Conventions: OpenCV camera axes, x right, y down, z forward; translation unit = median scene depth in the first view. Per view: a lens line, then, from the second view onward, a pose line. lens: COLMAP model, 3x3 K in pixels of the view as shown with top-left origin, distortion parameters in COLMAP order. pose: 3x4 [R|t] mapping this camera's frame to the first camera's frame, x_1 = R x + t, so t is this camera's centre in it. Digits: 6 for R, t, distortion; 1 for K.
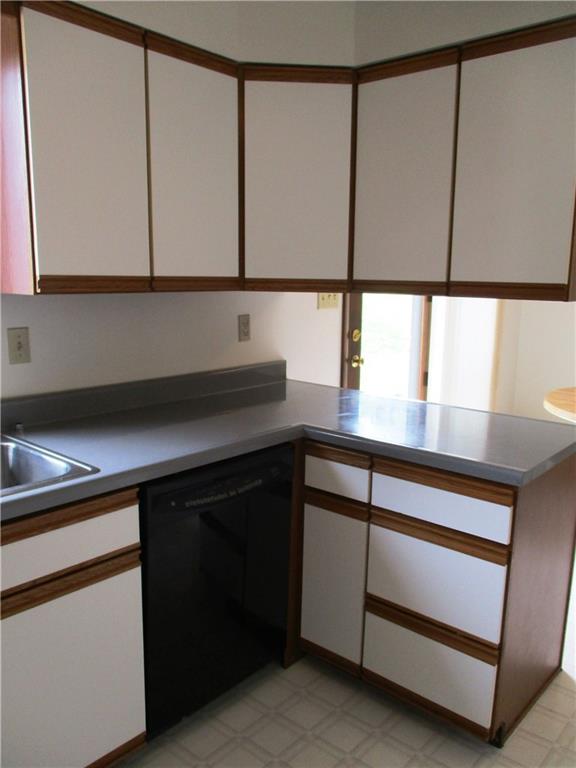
lens RADIAL K [[644.4, 0, 302.5], [0, 644.4, 396.9], [0, 0, 1]] dist [-0.030218, 0.012701]
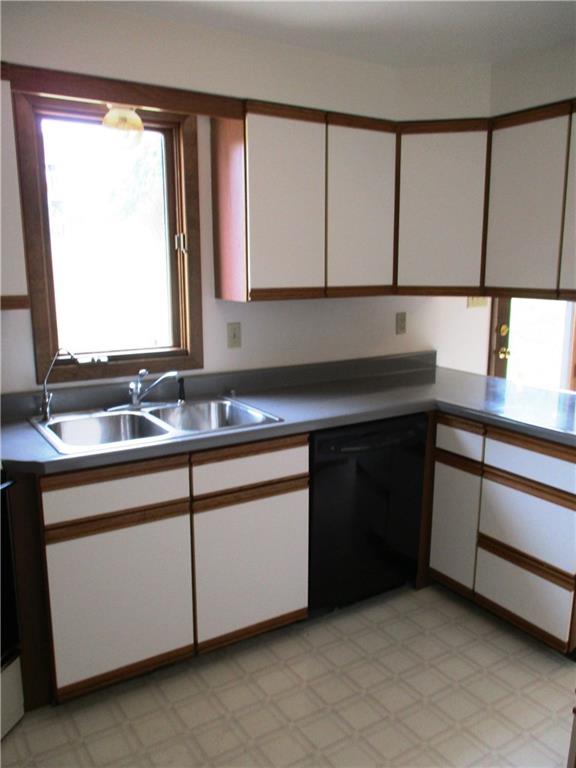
lens RADIAL K [[644.4, 0, 290.7], [0, 644.4, 385.6], [0, 0, 1]] dist [-0.030218, 0.012701]
pose [[0.953281, 0.037826, -0.299709, 0.114967], [-0.038454, 0.999253, 0.003804, 0.021973], [0.299629, 0.007899, 0.954023, -0.339363]]
